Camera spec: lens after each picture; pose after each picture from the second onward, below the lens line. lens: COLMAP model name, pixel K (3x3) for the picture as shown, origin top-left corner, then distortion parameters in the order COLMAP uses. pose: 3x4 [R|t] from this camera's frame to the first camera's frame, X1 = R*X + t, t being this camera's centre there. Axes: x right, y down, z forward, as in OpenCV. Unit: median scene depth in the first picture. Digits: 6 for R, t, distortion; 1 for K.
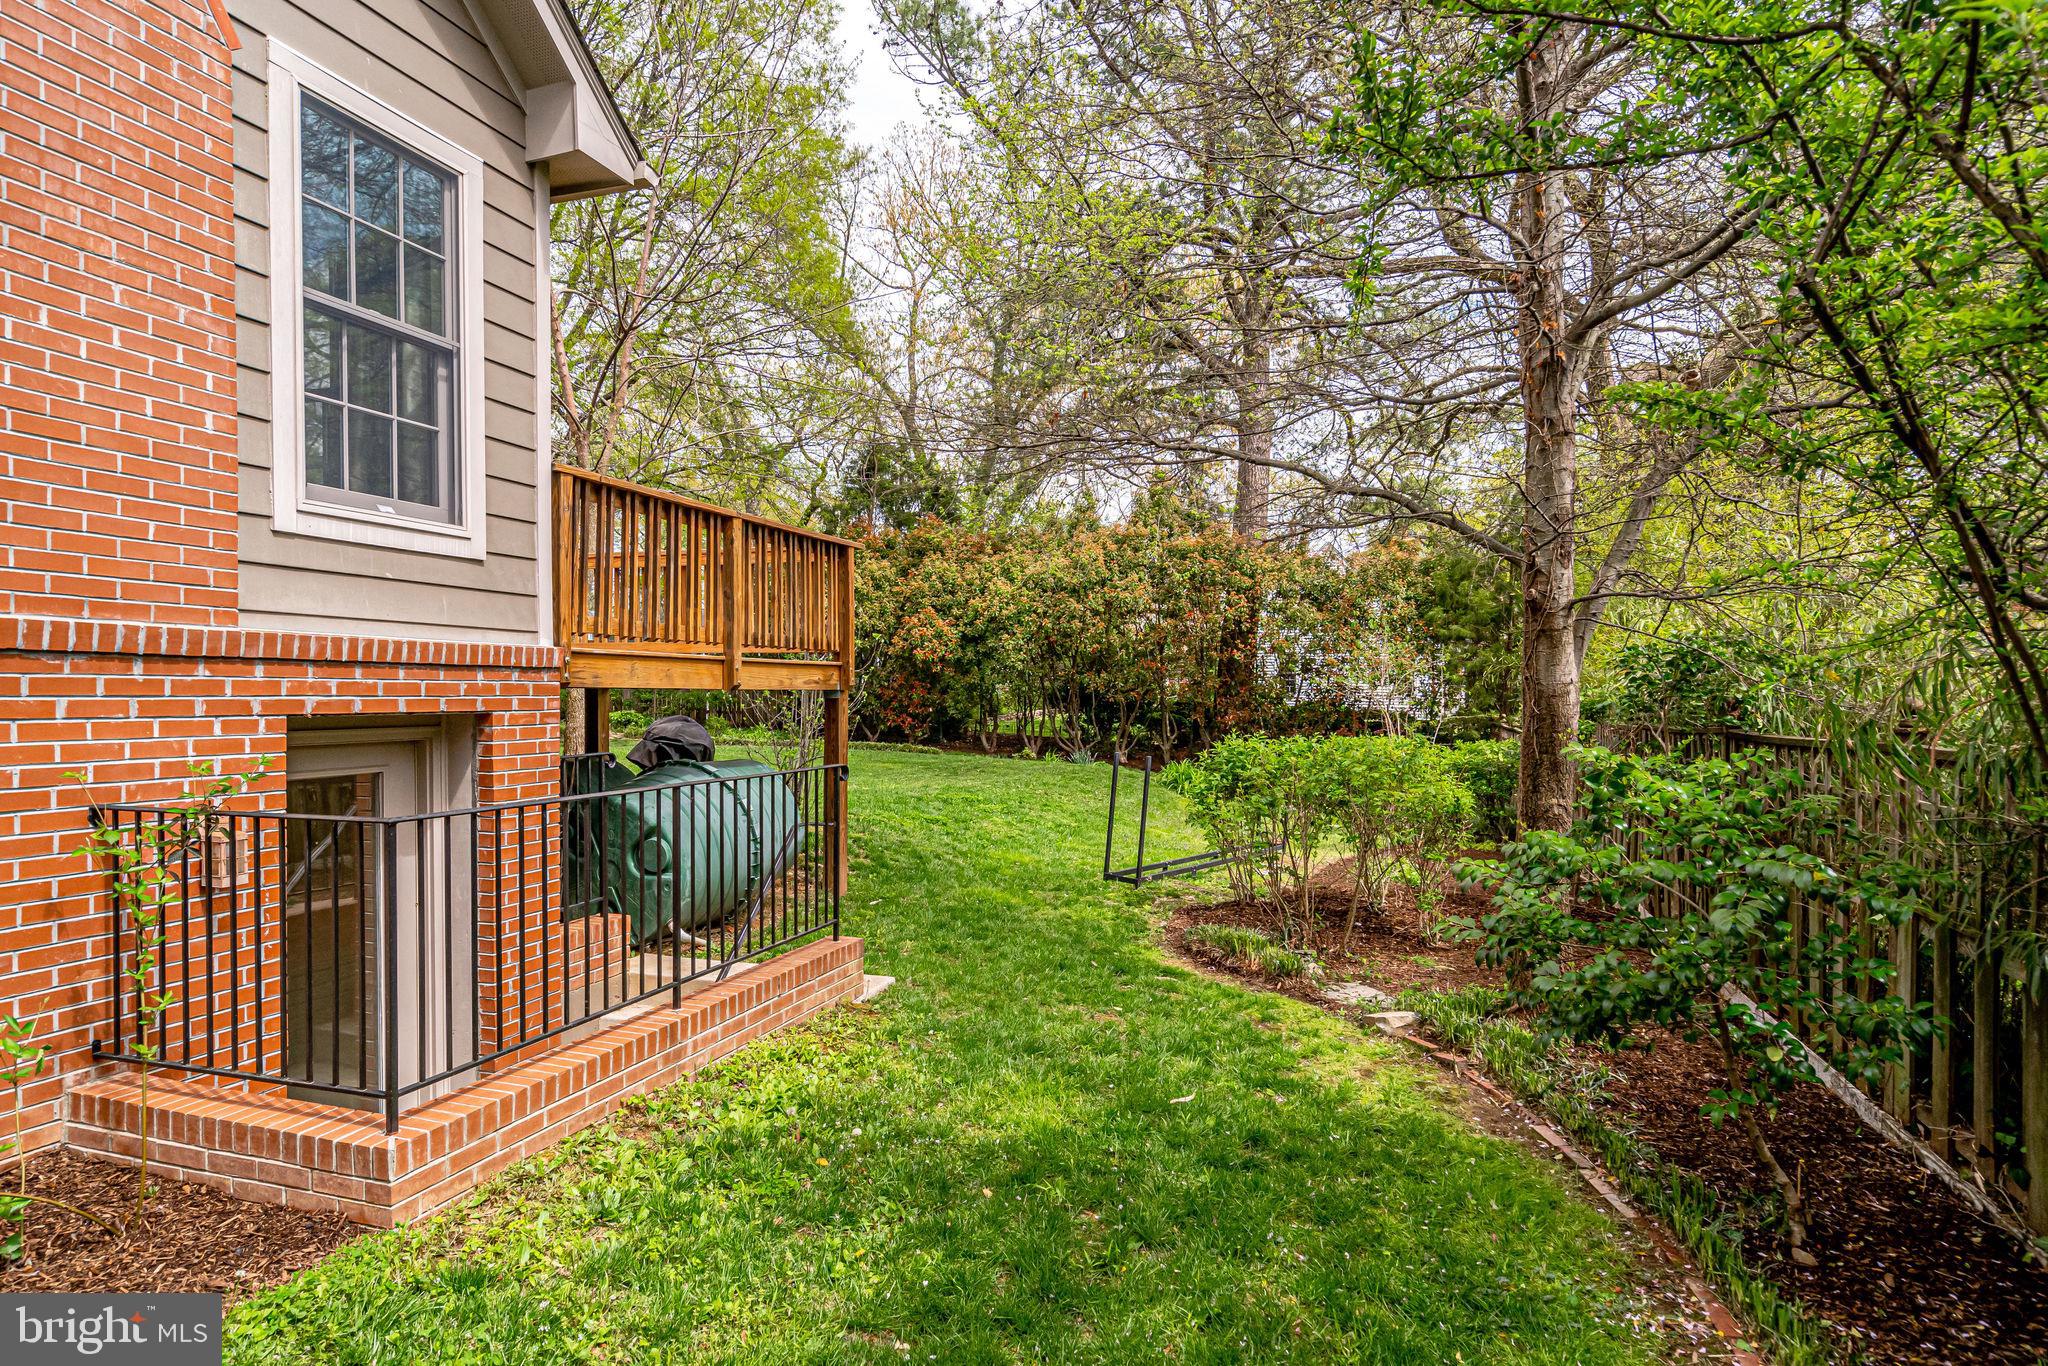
lens RADIAL K [[1113.6, 0, 1024.9], [0, 1113.6, 688.3], [0, 0, 1]] dist [0.000289, 0.000008]
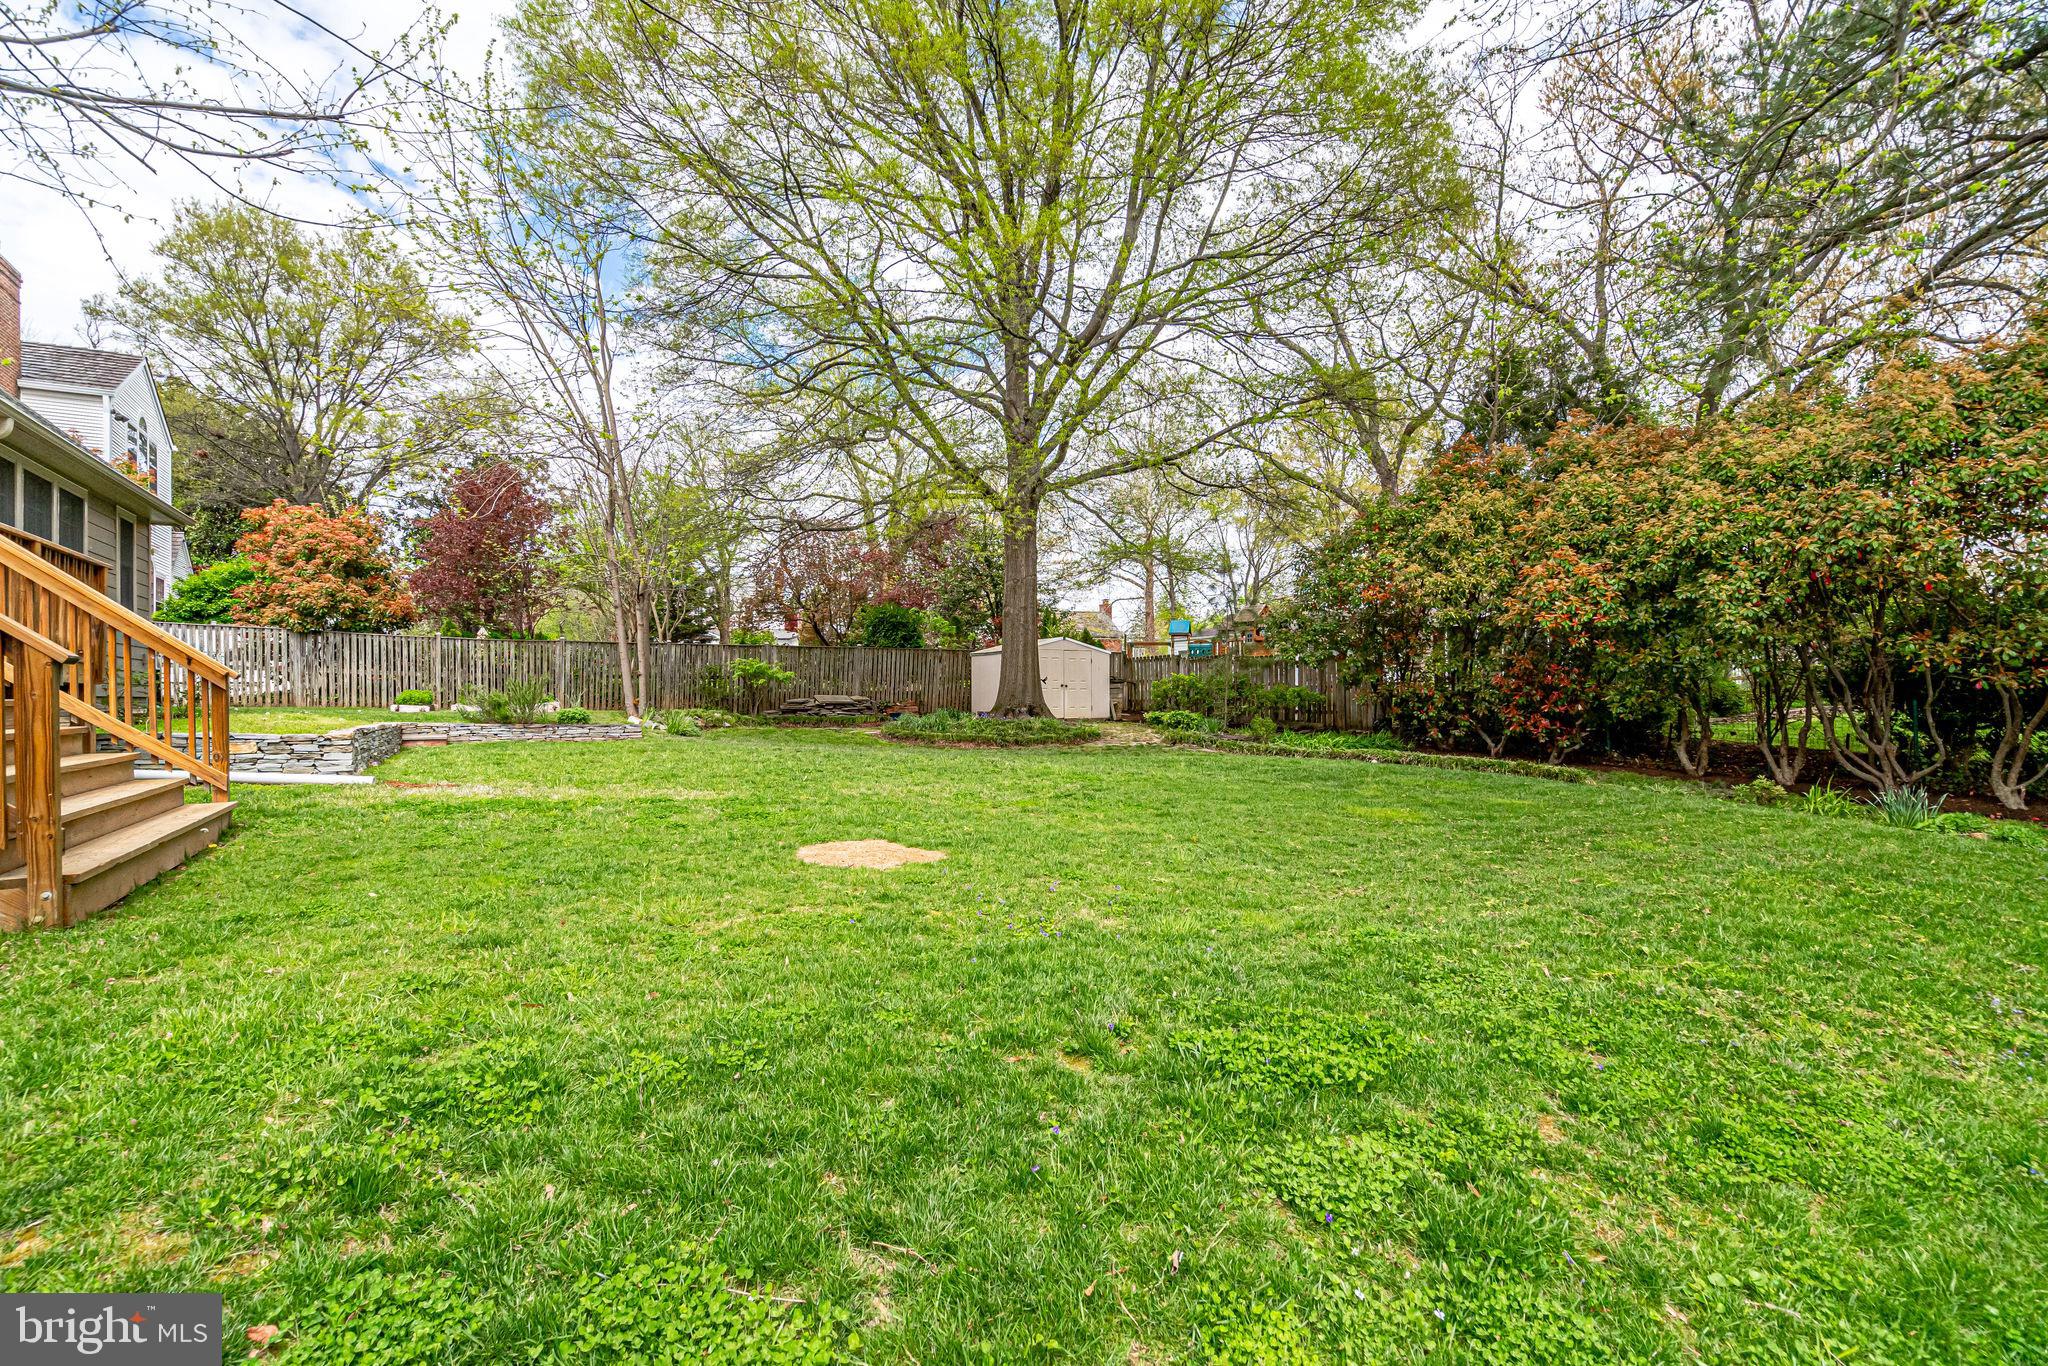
lens RADIAL K [[941.0, 0, 1005.0], [0, 941.0, 688.2], [0, 0, 1]] dist [0.000219, 0.000222]
pose [[0.761559, -0.019404, -0.647805, 0.016972], [0.016069, 0.999810, -0.011057, 0.008884], [0.647896, -0.001989, 0.761726, 0.378798]]
